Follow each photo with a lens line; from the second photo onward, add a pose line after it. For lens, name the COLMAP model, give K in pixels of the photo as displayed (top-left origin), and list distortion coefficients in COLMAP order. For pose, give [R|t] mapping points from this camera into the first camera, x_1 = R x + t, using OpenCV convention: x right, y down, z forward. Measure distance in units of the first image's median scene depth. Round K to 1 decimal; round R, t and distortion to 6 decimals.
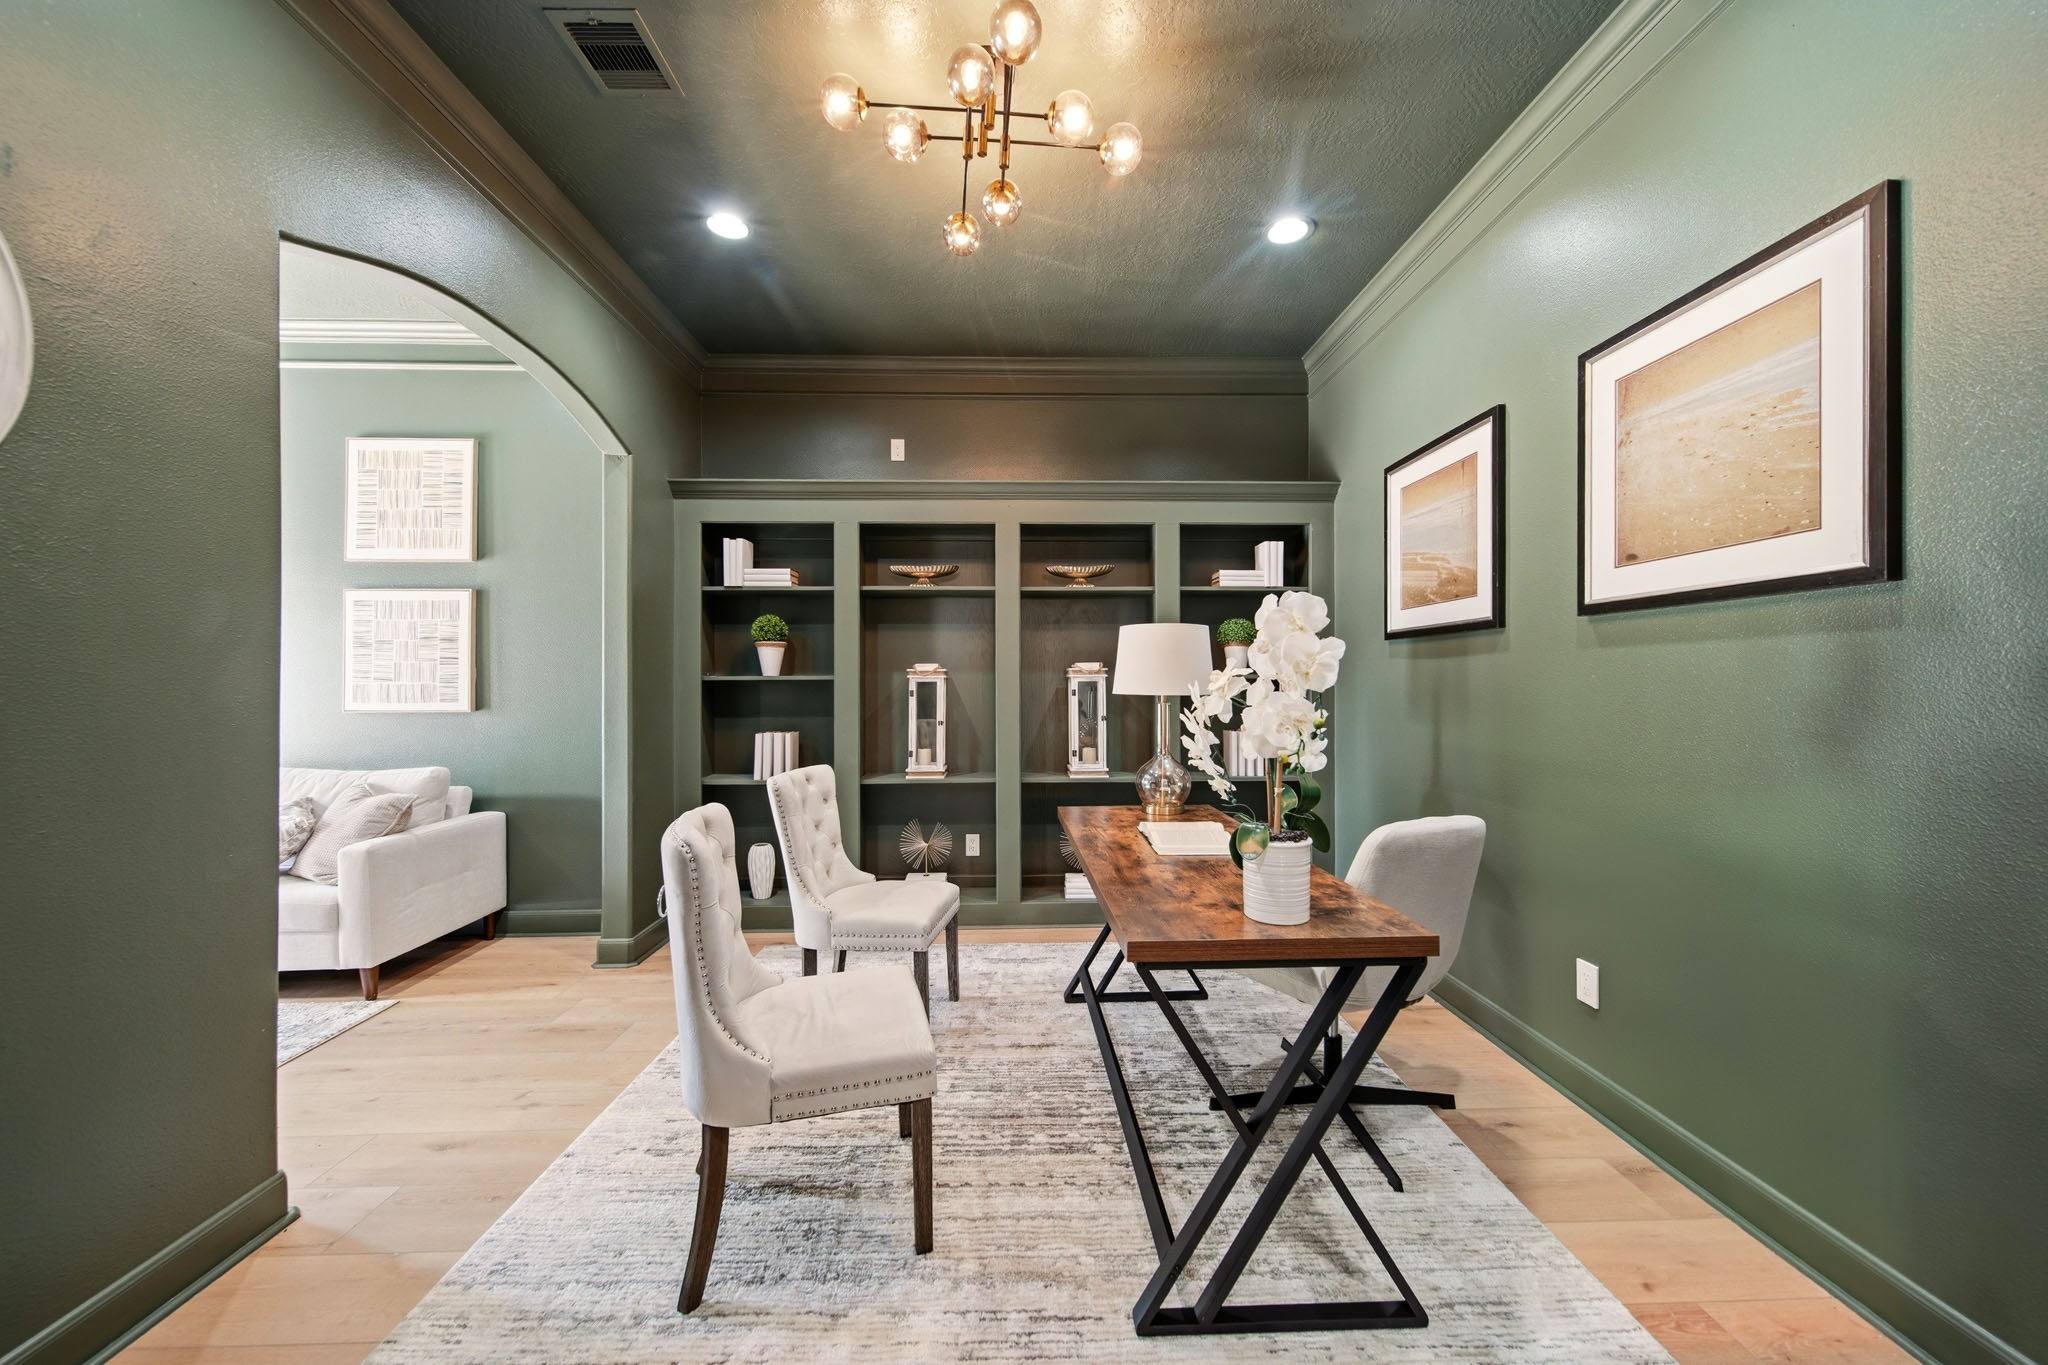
lens RADIAL K [[724.7, 0, 1019.8], [0, 724.7, 683.0], [0, 0, 1]] dist [0.002807, -0.000374]
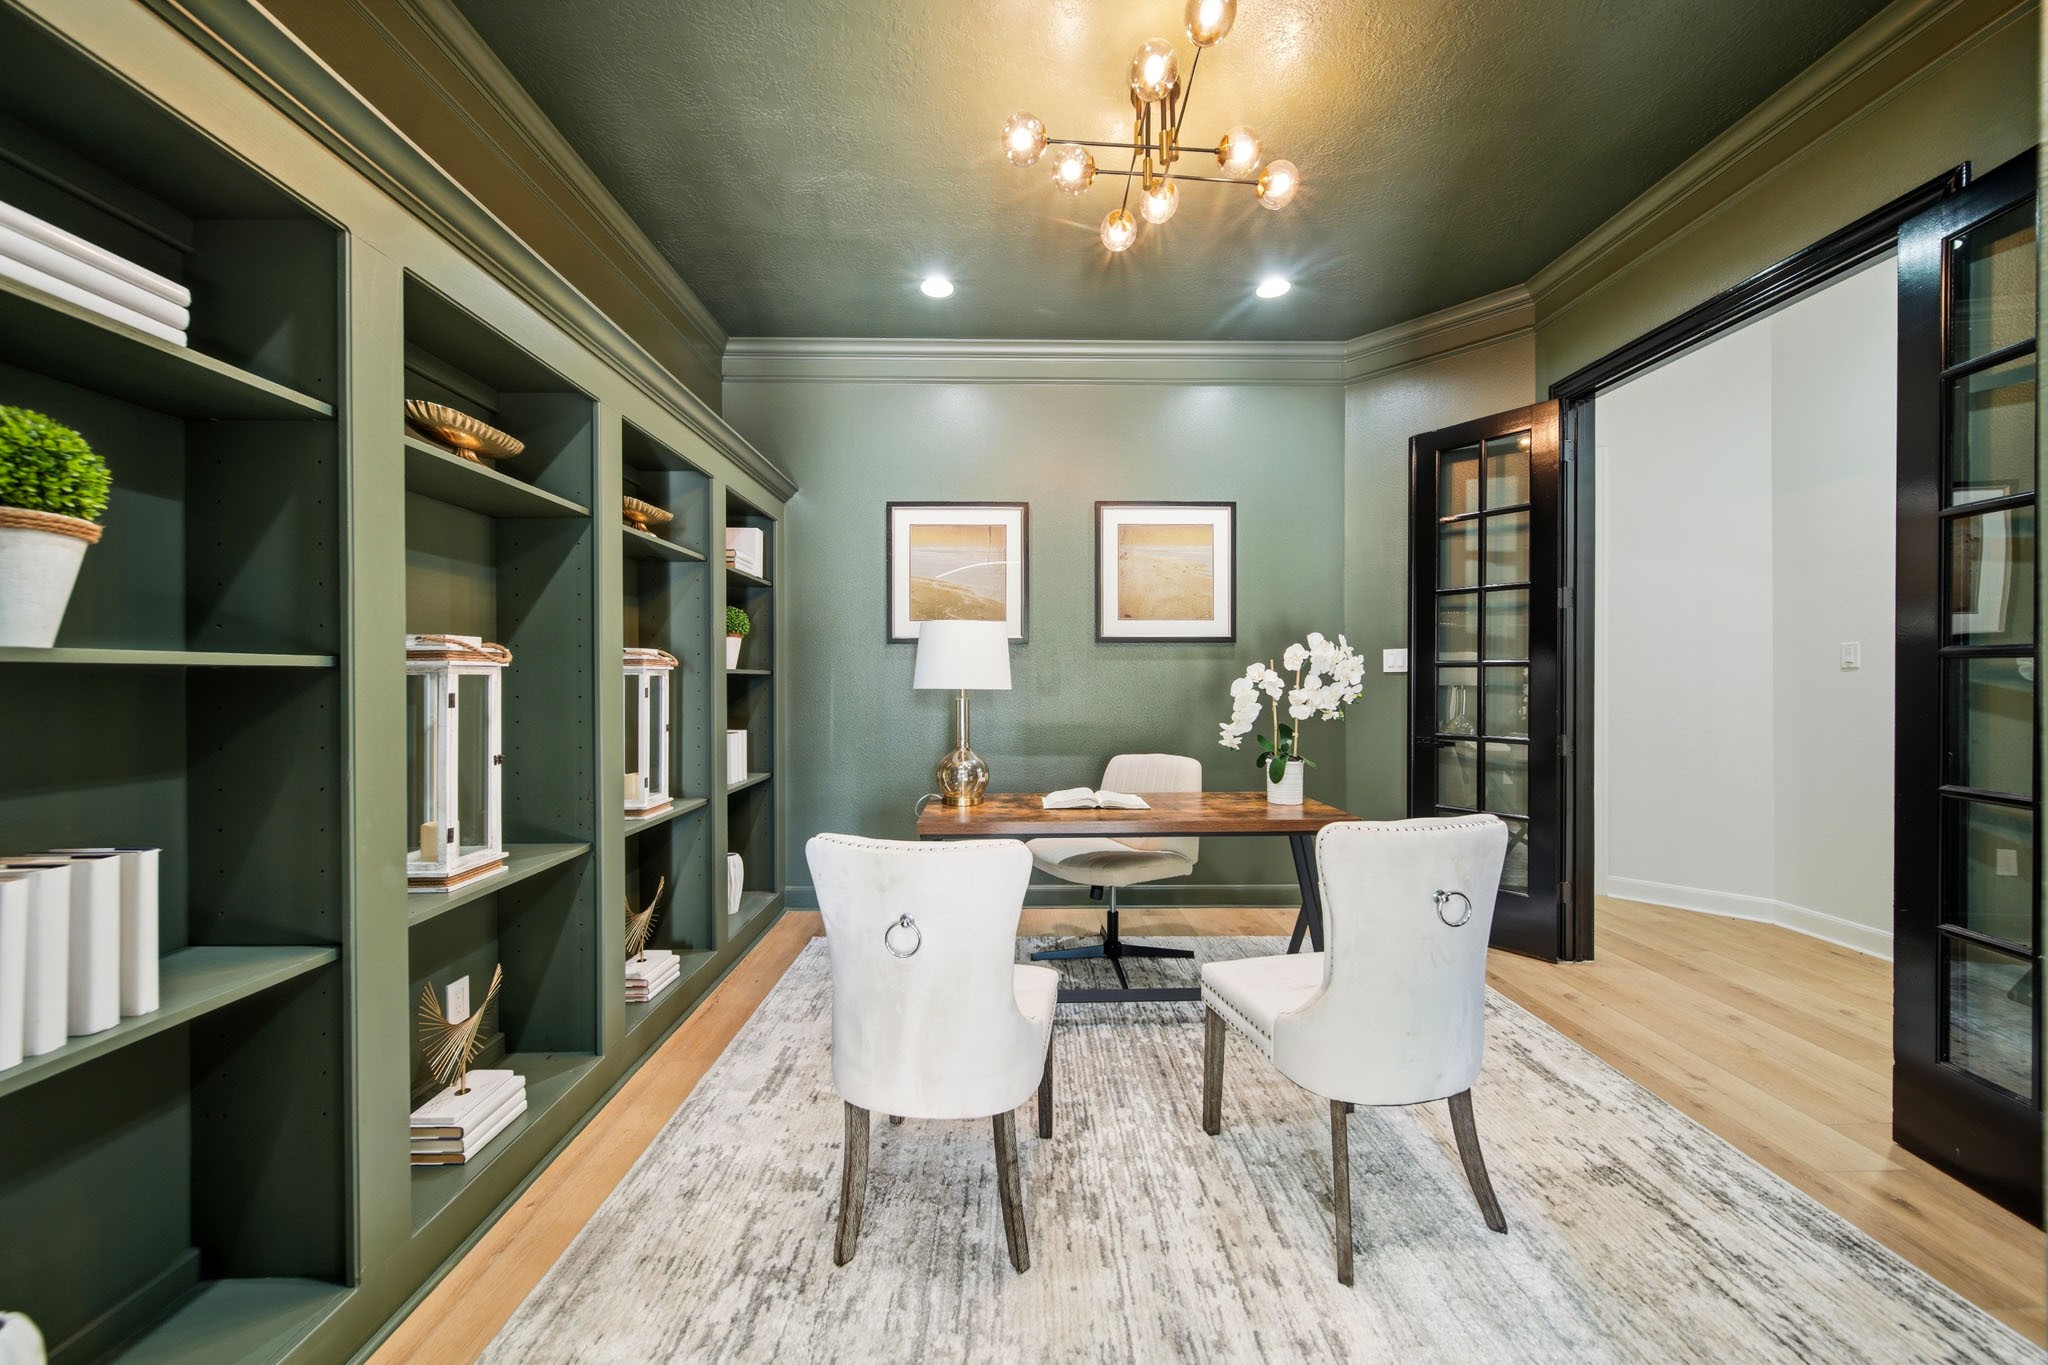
lens RADIAL K [[724.7, 0, 1022.5], [0, 724.7, 680.7], [0, 0, 1]] dist [0.002807, -0.000374]
pose [[0.015858, 0.001105, 0.999874, -1.123328], [0.001816, 0.999998, -0.001134, 0.007149], [-0.999873, 0.001833, 0.015856, 1.210290]]
